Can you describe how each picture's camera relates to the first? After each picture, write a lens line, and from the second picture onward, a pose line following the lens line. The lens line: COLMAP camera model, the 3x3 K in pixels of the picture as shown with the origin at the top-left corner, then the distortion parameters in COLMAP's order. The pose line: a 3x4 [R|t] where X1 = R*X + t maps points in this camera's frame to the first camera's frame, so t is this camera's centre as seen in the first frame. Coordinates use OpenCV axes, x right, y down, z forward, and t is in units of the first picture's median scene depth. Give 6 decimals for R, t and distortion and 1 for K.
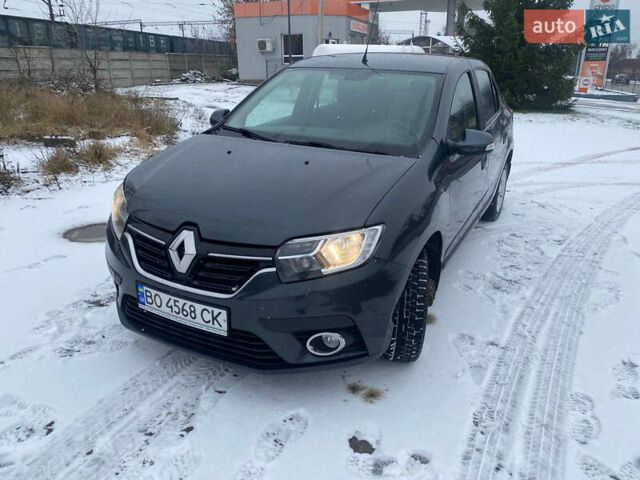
lens RADIAL K [[485.1, 0, 321.8], [0, 485.1, 241.4], [0, 0, 1]] dist [0.018657, -0.019078]
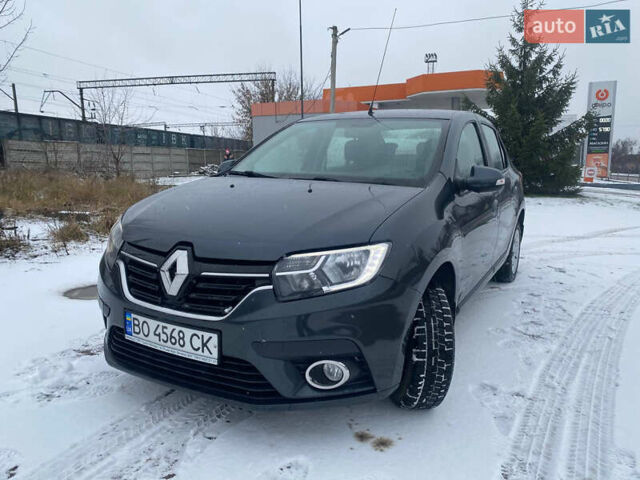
lens RADIAL K [[485.1, 0, 321.0], [0, 485.1, 241.9], [0, 0, 1]] dist [0.018657, -0.019078]
pose [[0.999629, -0.003871, -0.026961, 0.018105], [-0.001181, 0.982756, -0.184903, 0.123407], [0.027211, 0.184866, 0.982387, 0.074449]]
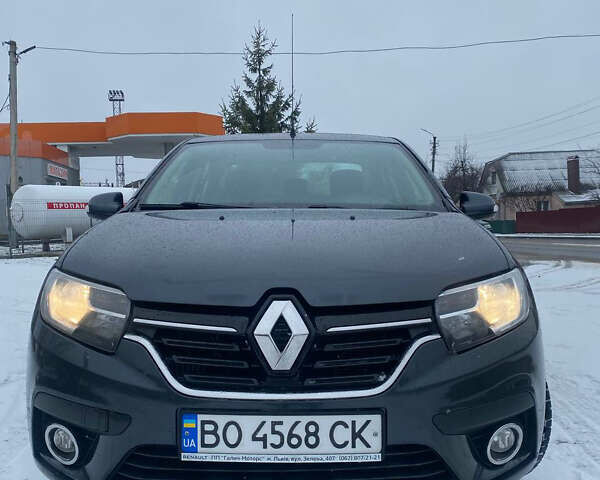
lens RADIAL K [[617.3, 0, 300.4], [0, 617.3, 244.6], [0, 0, 1]] dist [0.000499, 0.000000]
pose [[0.887730, -0.043502, 0.458305, -0.557940], [0.182312, 0.947354, -0.263215, 0.110723], [-0.422727, 0.317218, 0.848925, 0.273406]]
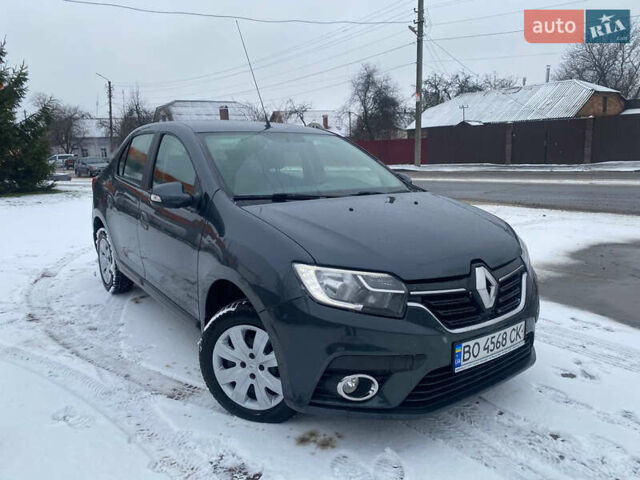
lens RADIAL K [[485.1, 0, 324.4], [0, 485.1, 239.0], [0, 0, 1]] dist [0.018657, -0.019078]
pose [[0.436484, -0.184479, 0.880596, -1.207041], [0.328340, 0.943911, 0.034995, -0.204416], [-0.837660, 0.273860, 0.472574, 0.703211]]
